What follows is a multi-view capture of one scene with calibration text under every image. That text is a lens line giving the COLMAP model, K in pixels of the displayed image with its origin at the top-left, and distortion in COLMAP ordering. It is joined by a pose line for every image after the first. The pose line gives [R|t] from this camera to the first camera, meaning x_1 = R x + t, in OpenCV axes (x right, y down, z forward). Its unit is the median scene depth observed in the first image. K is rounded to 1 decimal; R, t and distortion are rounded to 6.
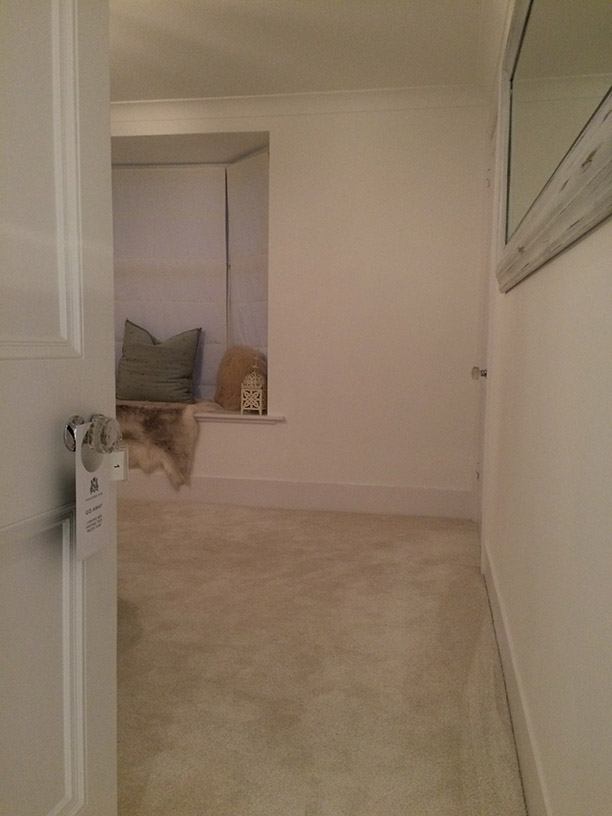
lens RADIAL K [[689.8, 0, 304.0], [0, 689.8, 406.8], [0, 0, 1]] dist [0.090874, -0.115166]
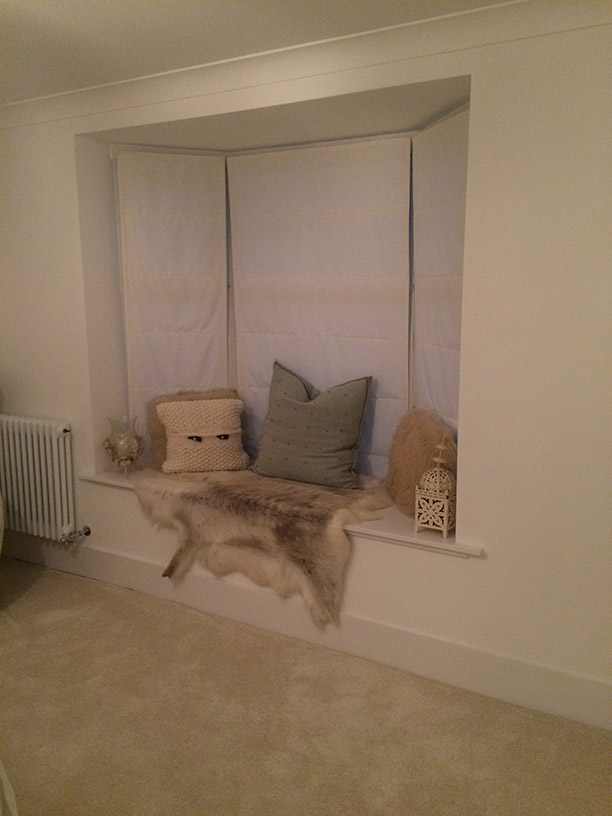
lens RADIAL K [[689.8, 0, 308.9], [0, 689.8, 407.2], [0, 0, 1]] dist [0.090874, -0.115166]
pose [[0.945165, 0.033333, -0.324887, 0.021070], [-0.011723, 0.997600, 0.068247, -0.146263], [0.326382, -0.060696, 0.943287, 0.362506]]
